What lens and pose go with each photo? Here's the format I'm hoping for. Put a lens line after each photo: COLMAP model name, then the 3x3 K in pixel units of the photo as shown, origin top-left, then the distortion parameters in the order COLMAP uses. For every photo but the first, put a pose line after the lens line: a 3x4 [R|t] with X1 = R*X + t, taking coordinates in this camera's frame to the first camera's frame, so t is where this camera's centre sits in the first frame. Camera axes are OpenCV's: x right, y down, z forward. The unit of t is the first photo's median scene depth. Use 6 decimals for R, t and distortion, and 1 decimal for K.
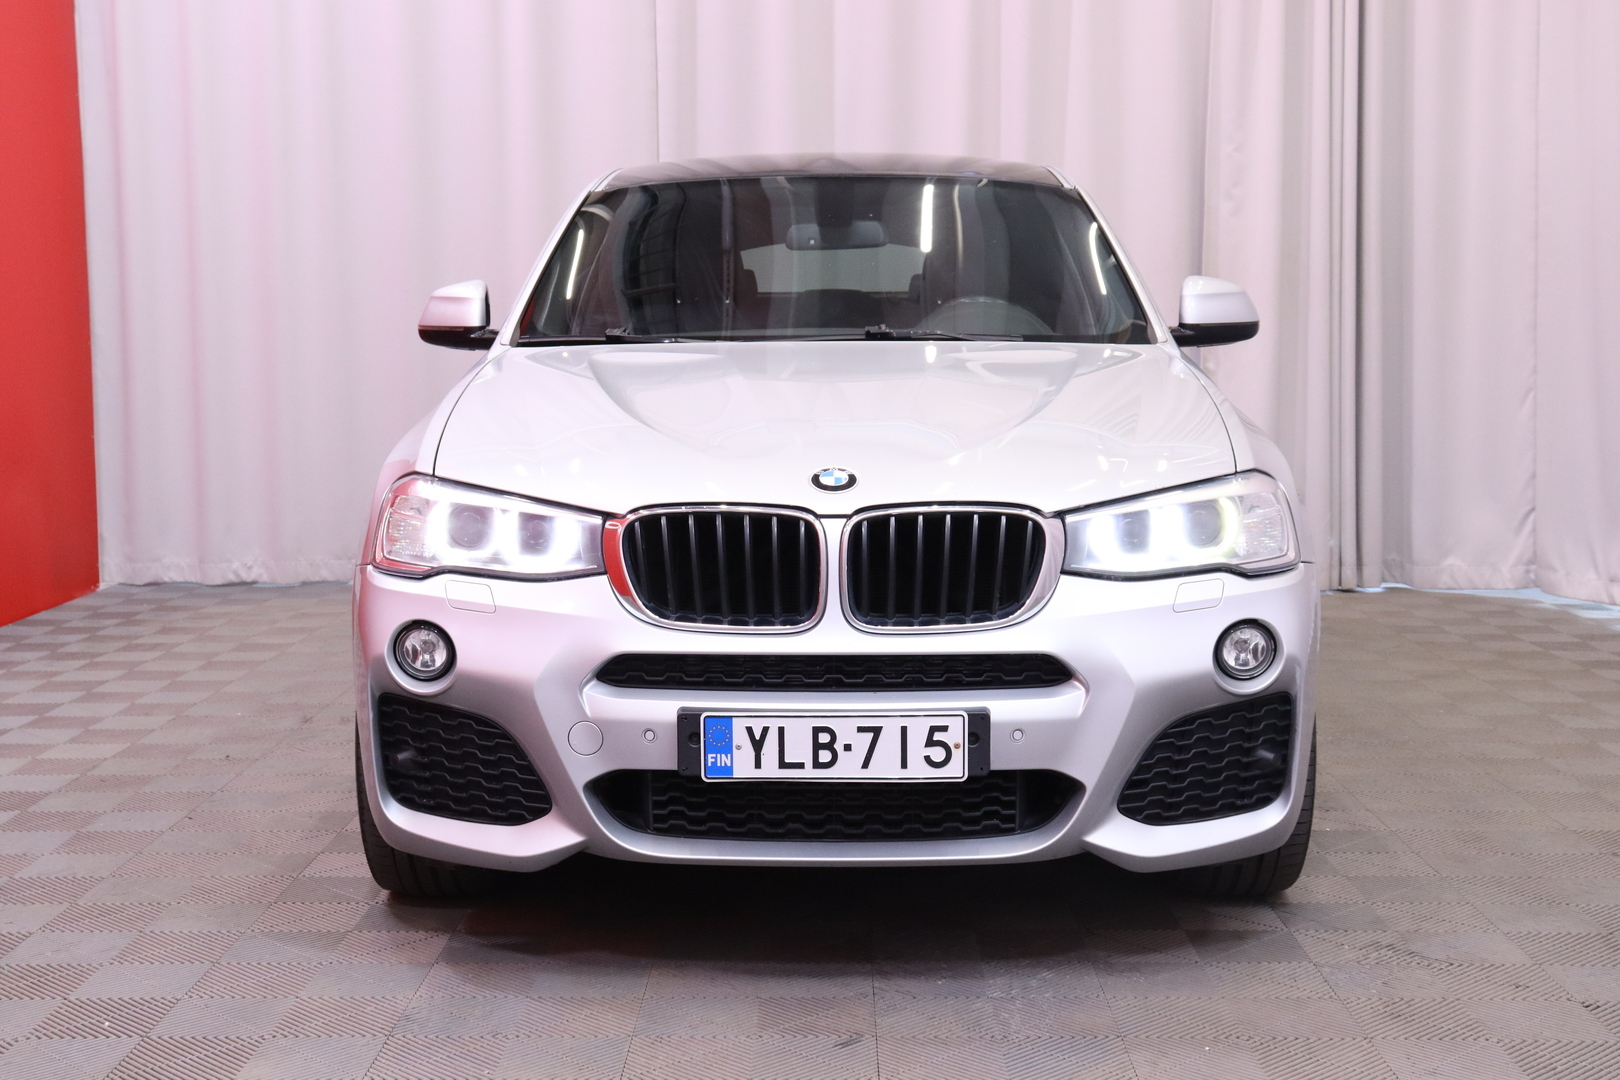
lens RADIAL K [[2135.5, 0, 810.0], [0, 2135.5, 540.0], [0, 0, 1]] dist [0.009232, 1.214986]
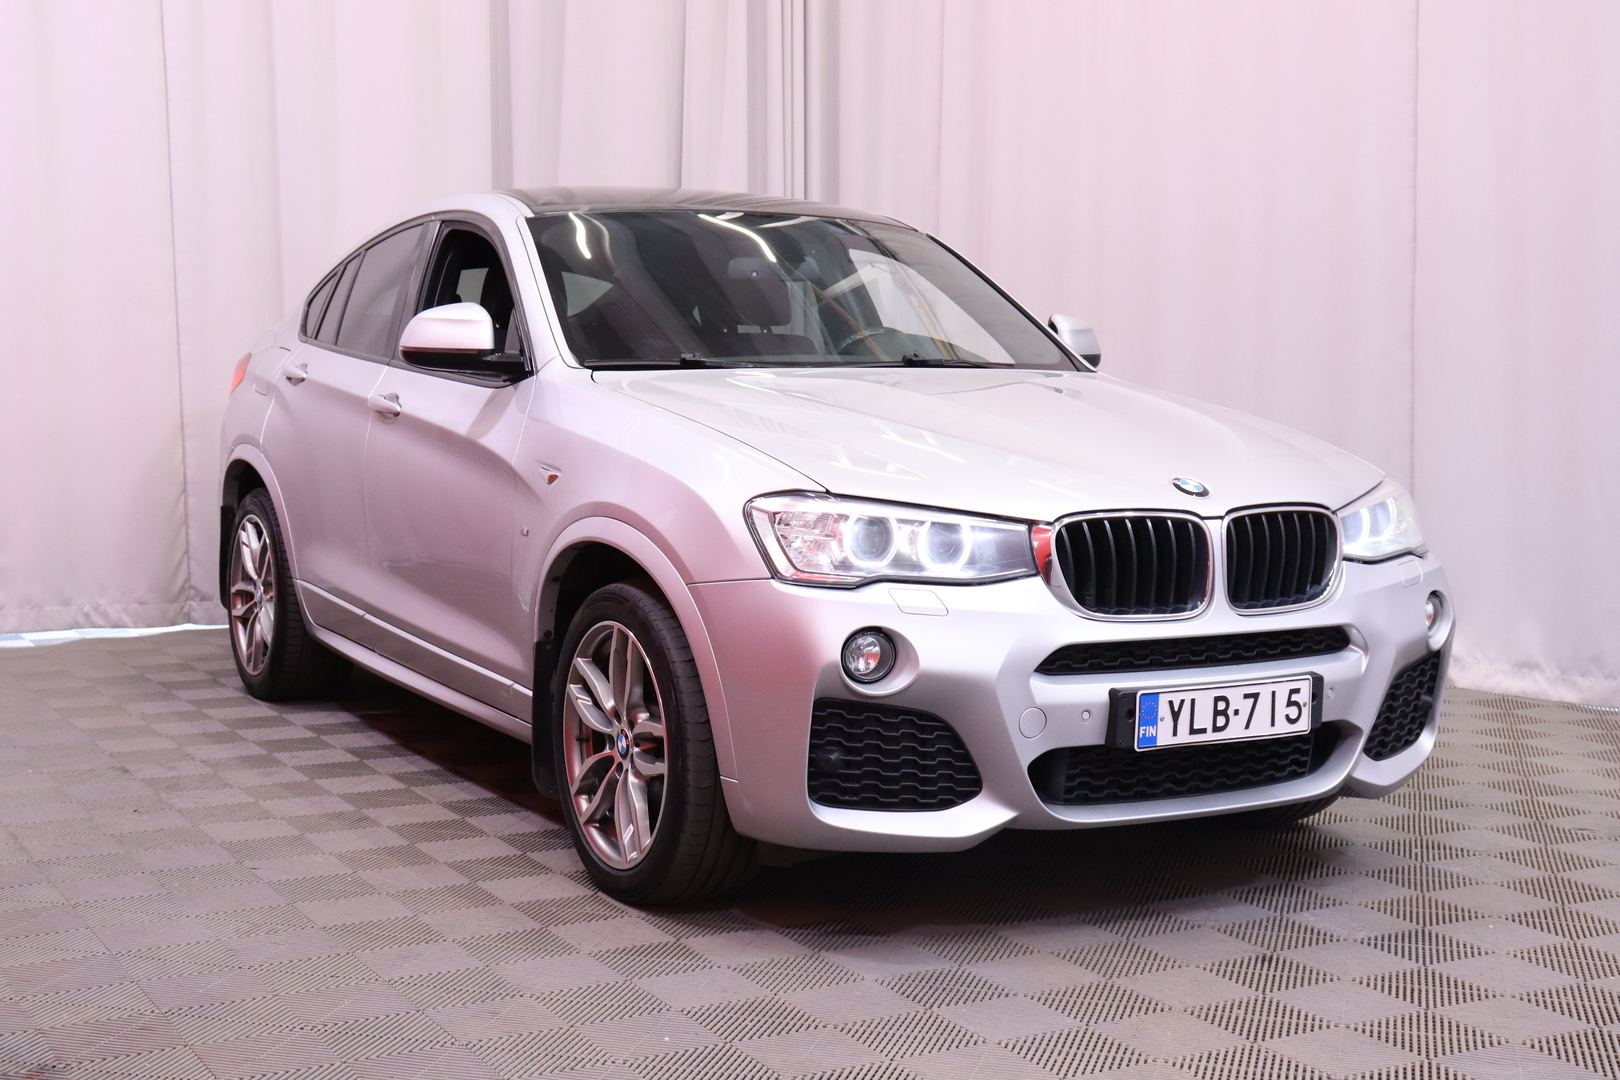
lens RADIAL K [[2135.5, 0, 810.0], [0, 2135.5, 540.0], [0, 0, 1]] dist [0.009232, 1.214986]
pose [[0.859510, -0.034201, 0.509973, -0.780396], [0.039634, 0.999214, 0.000214, -0.007604], [-0.509580, 0.020028, 0.860190, 0.098438]]
